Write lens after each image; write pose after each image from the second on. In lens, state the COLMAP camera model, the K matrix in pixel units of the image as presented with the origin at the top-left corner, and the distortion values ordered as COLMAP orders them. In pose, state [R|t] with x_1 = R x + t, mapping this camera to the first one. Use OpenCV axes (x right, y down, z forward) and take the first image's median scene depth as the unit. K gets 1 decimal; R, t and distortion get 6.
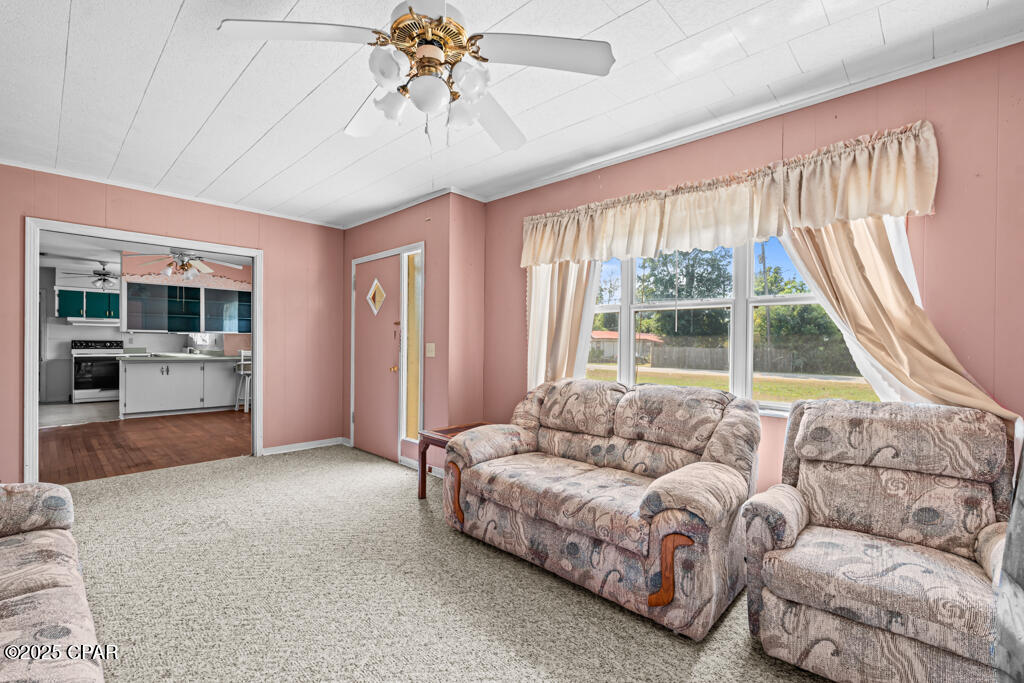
lens RADIAL K [[449.6, 0, 511.3], [0, 449.6, 347.9], [0, 0, 1]] dist [-0.002926, 0.000079]
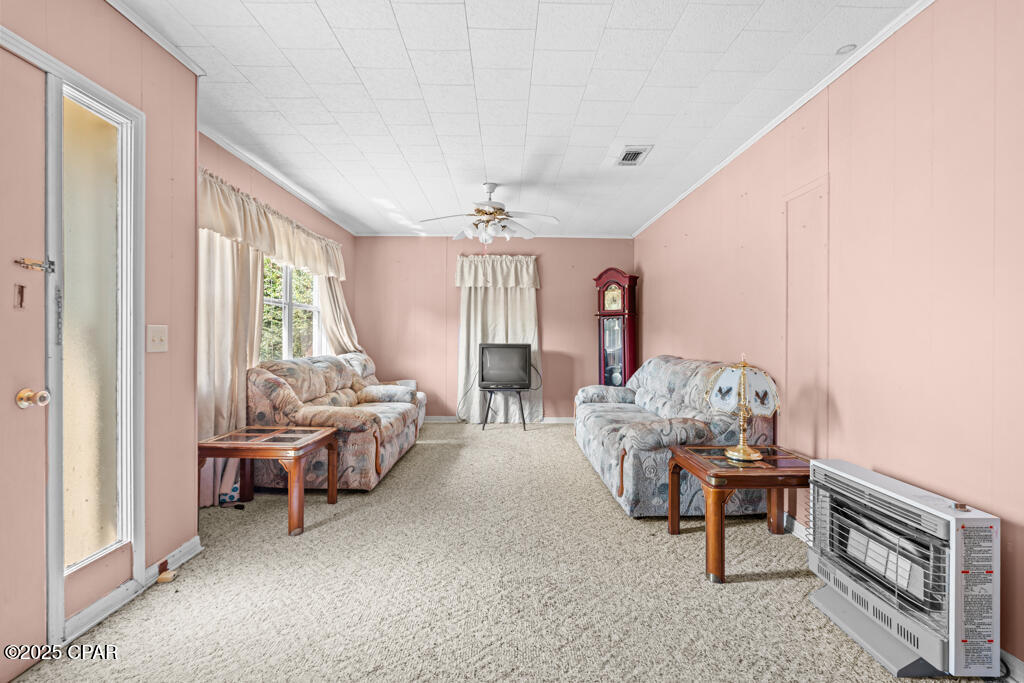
lens RADIAL K [[449.6, 0, 513.0], [0, 449.6, 339.9], [0, 0, 1]] dist [-0.002926, 0.000079]
pose [[-0.703731, -0.017611, 0.710248, -0.399839], [-0.006953, 0.999816, 0.017902, -0.002626], [-0.710433, 0.007660, -0.703724, 0.517474]]
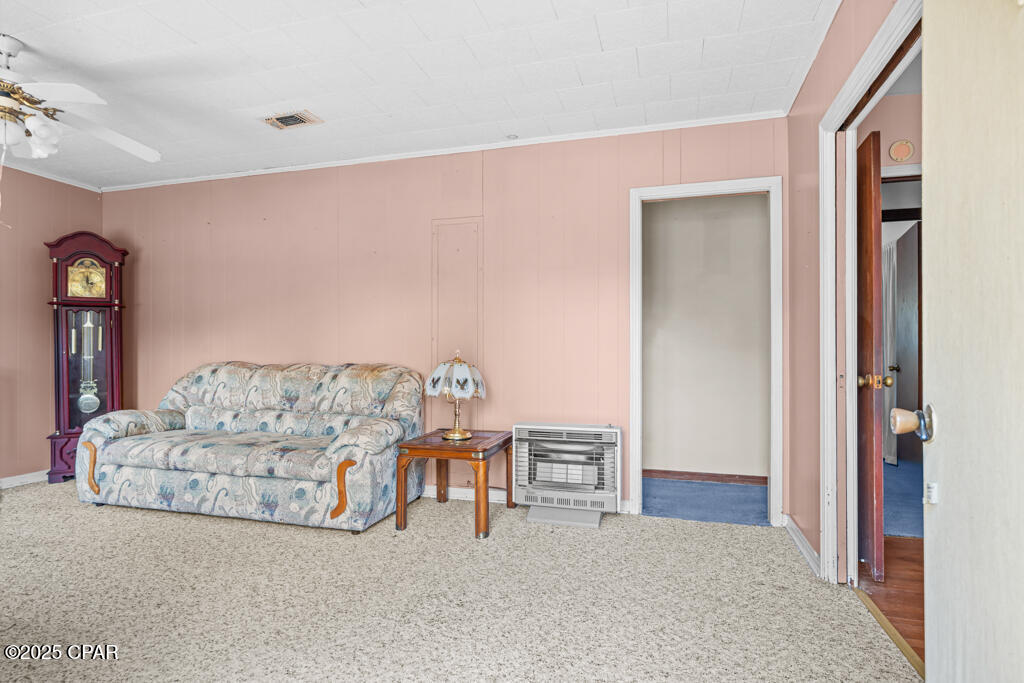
lens RADIAL K [[544.6, 0, 509.4], [0, 544.6, 350.7], [0, 0, 1]] dist [0.003206, 0.000979]
pose [[-0.890277, -0.010750, -0.455293, -0.147370], [-0.012934, 0.999915, 0.001681, 0.009115], [0.455236, 0.007386, -0.890340, 0.597208]]
